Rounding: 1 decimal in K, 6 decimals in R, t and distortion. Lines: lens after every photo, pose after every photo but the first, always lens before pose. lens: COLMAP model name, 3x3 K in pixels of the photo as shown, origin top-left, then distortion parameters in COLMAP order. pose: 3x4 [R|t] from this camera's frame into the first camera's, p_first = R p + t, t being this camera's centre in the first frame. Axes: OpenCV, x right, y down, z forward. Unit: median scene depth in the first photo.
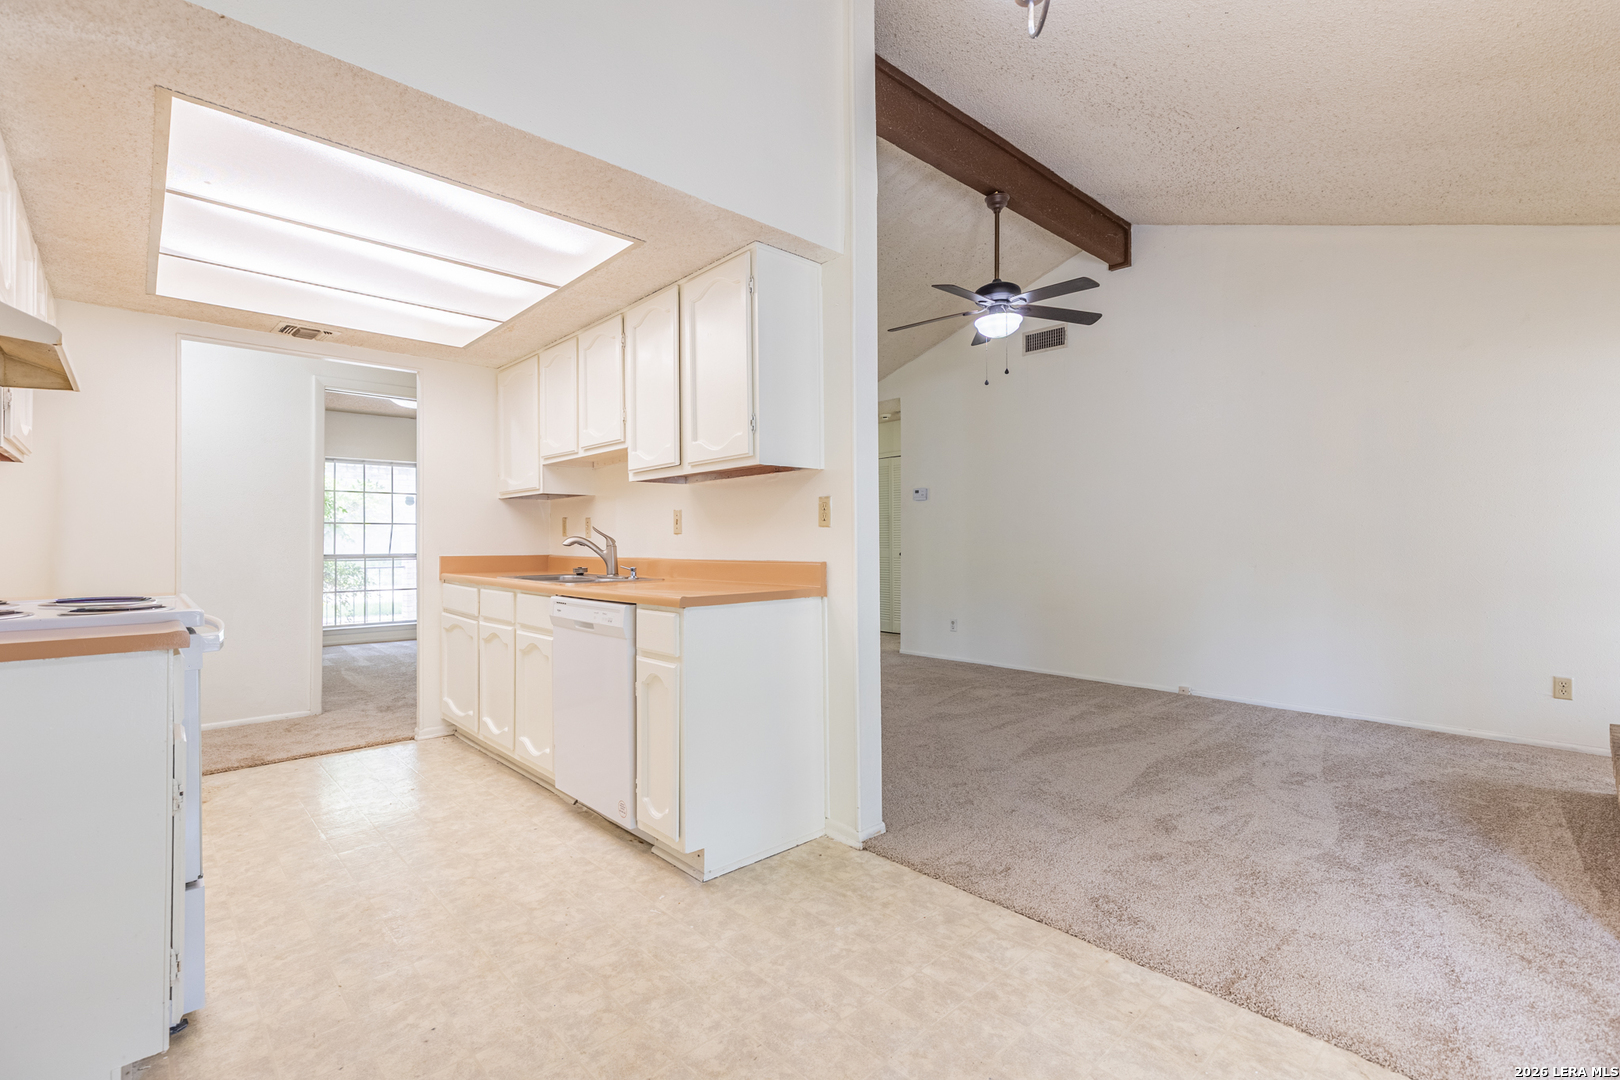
lens RADIAL K [[728.6, 0, 814.0], [0, 728.6, 536.5], [0, 0, 1]] dist [0.004932, -0.000012]
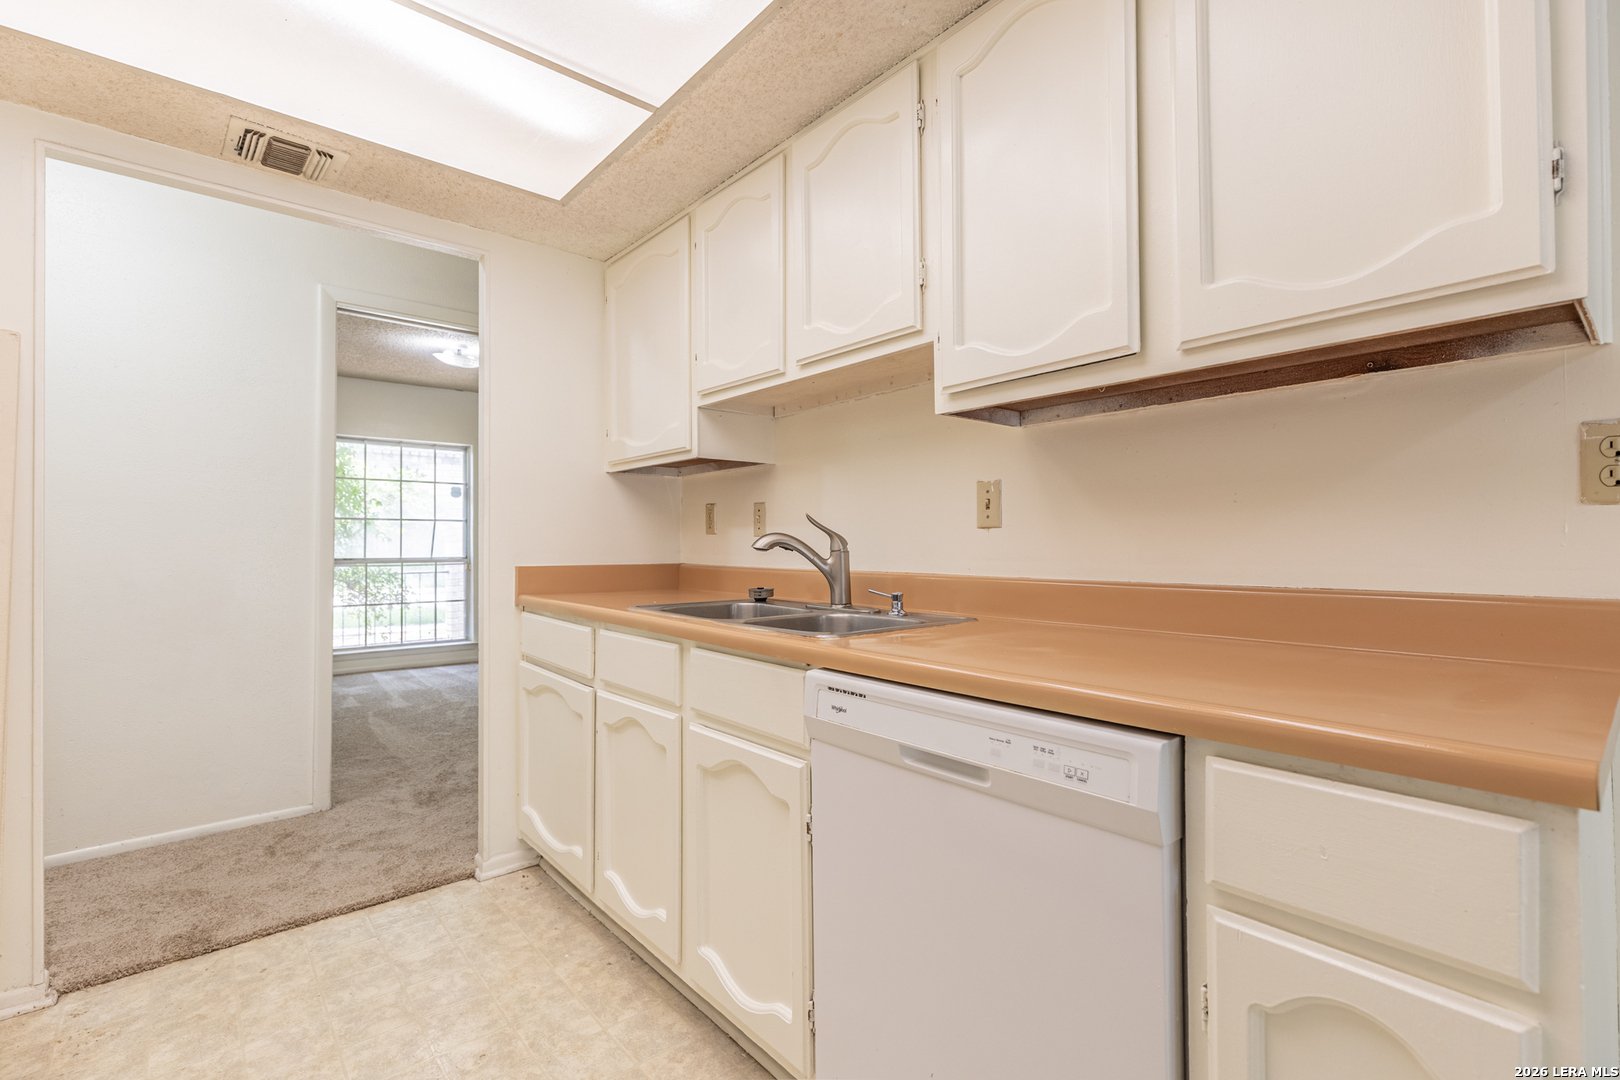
lens RADIAL K [[728.6, 0, 814.0], [0, 728.6, 536.5], [0, 0, 1]] dist [0.004932, -0.000012]
pose [[0.999089, 0.000684, -0.042669, -0.246574], [-0.000736, 0.999999, -0.001210, 0.002990], [0.042668, 0.001240, 0.999089, 0.418489]]
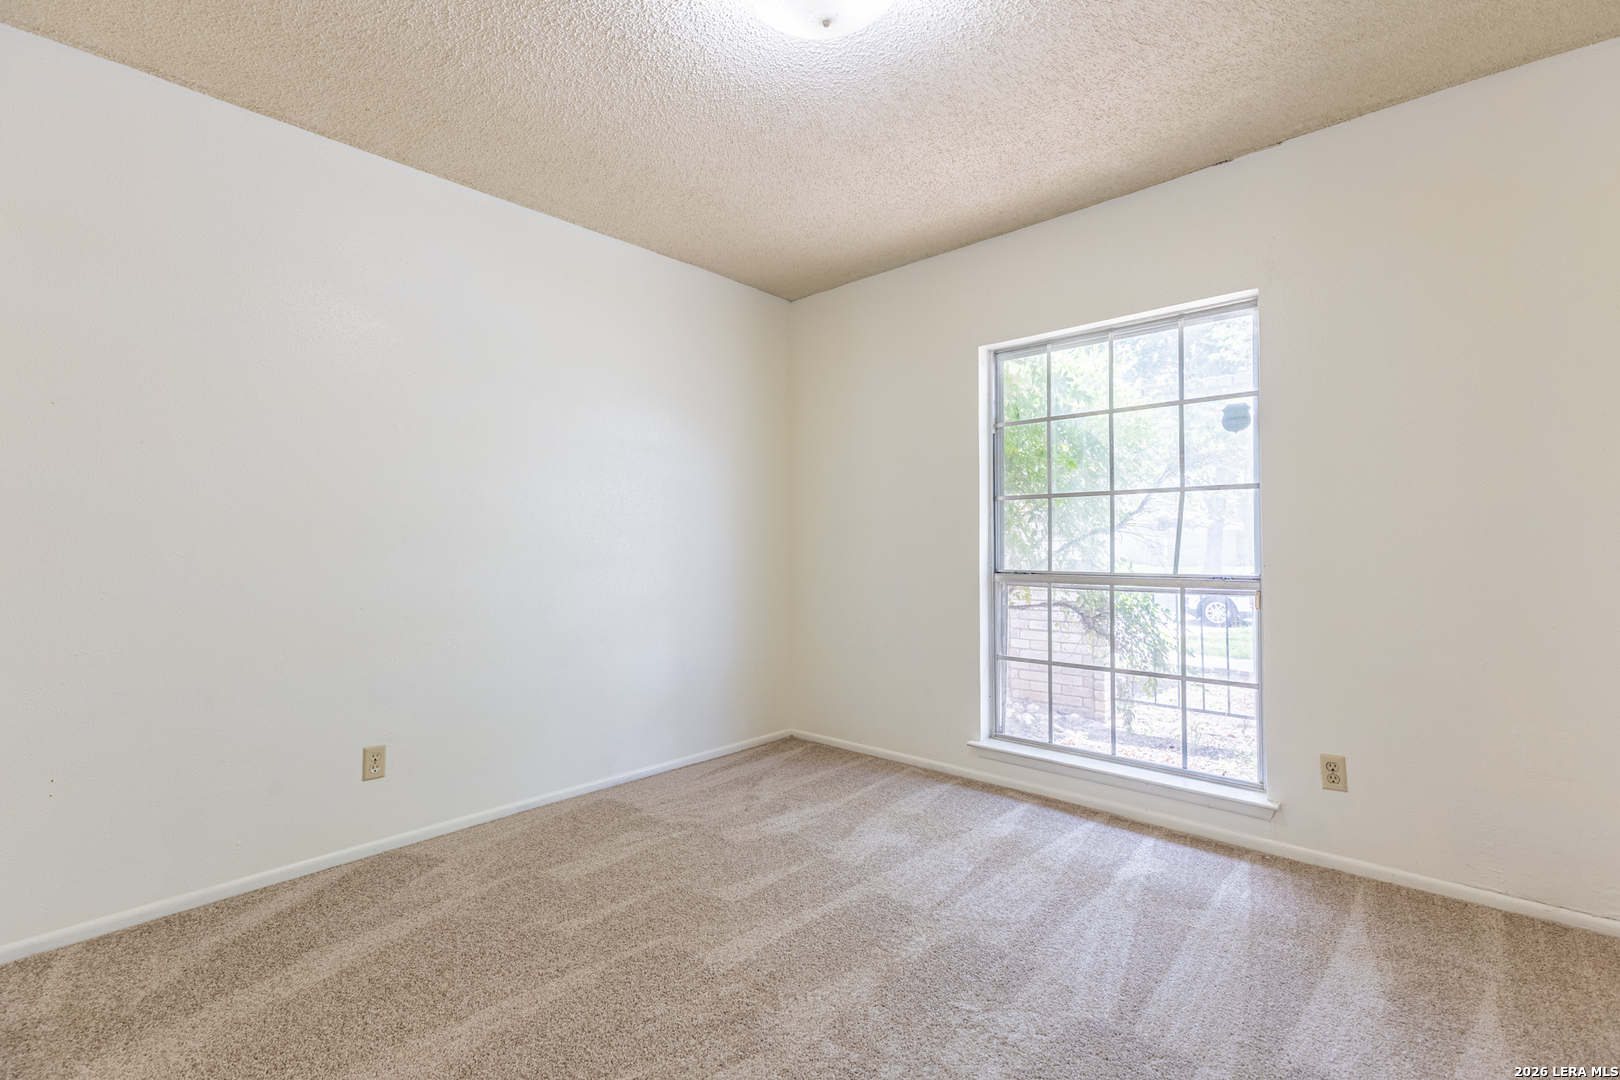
lens RADIAL K [[728.6, 0, 814.0], [0, 728.6, 536.5], [0, 0, 1]] dist [0.004932, -0.000012]
pose [[0.081861, -0.004242, -0.996635, -0.499783], [0.012292, 0.999919, -0.003246, 0.009048], [0.996568, -0.011985, 0.081907, 1.645156]]
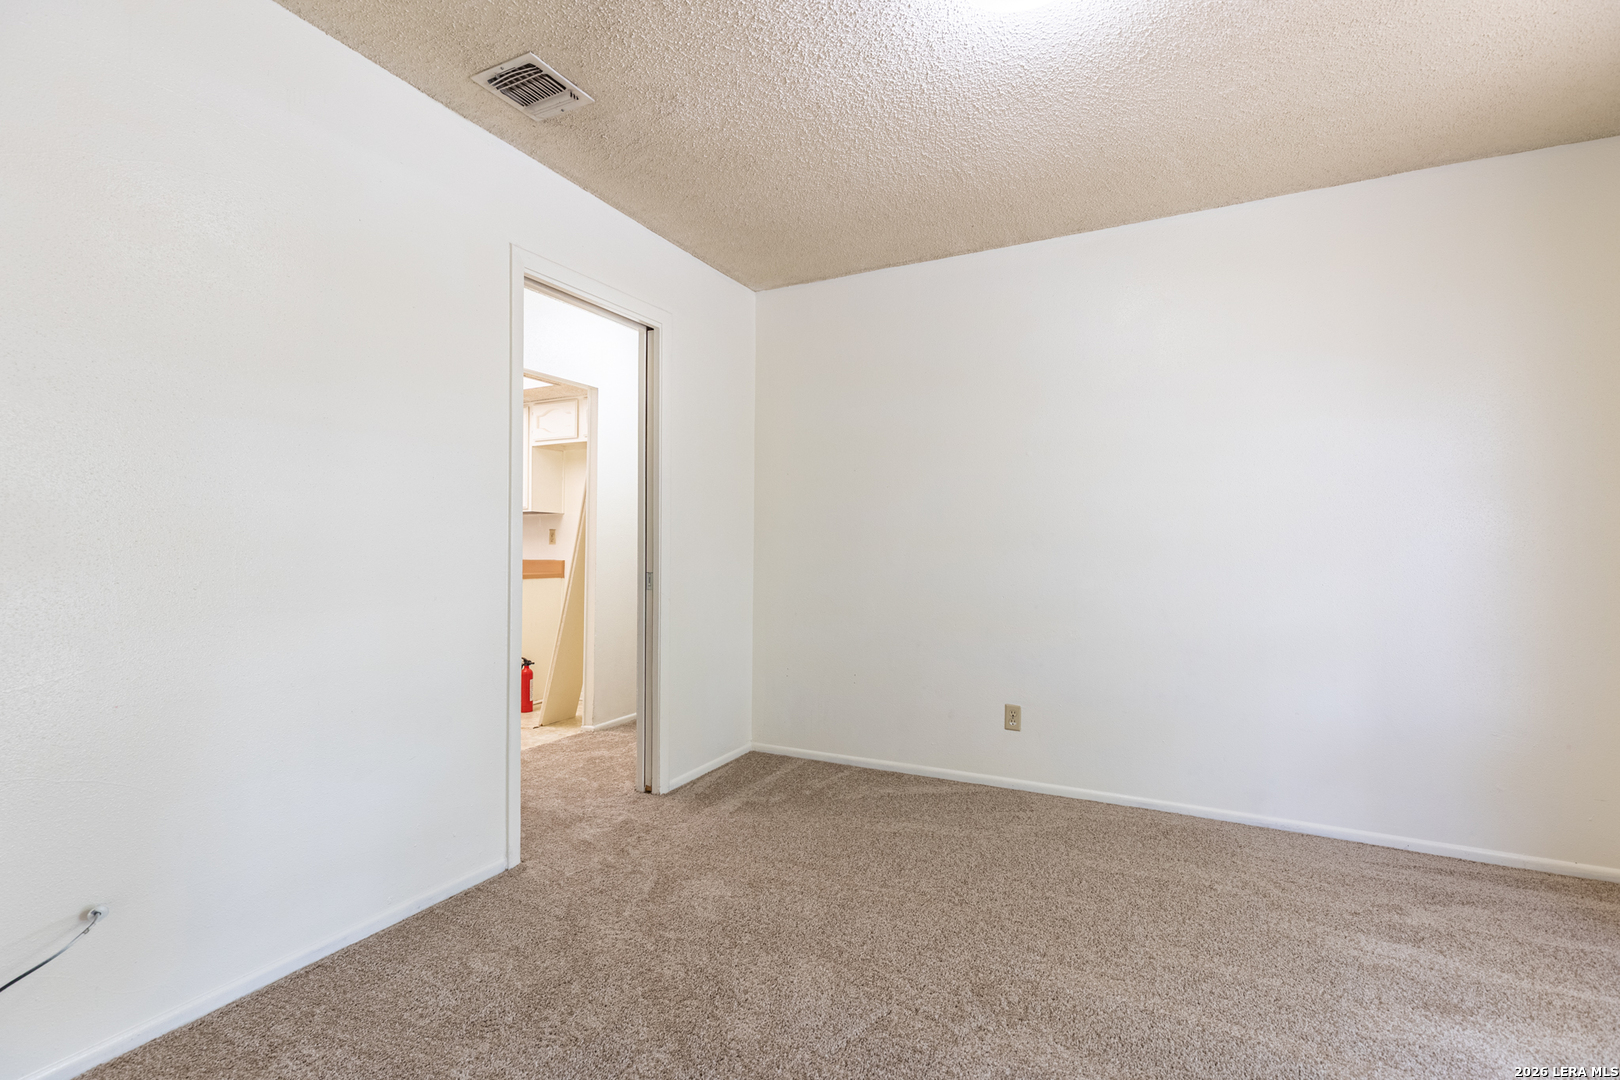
lens RADIAL K [[728.6, 0, 814.0], [0, 728.6, 536.5], [0, 0, 1]] dist [0.004932, -0.000012]
pose [[-0.941081, -0.004994, -0.338144, -0.684243], [0.003176, 0.999716, -0.023603, 0.015359], [0.338166, -0.023287, -0.940798, 2.019905]]
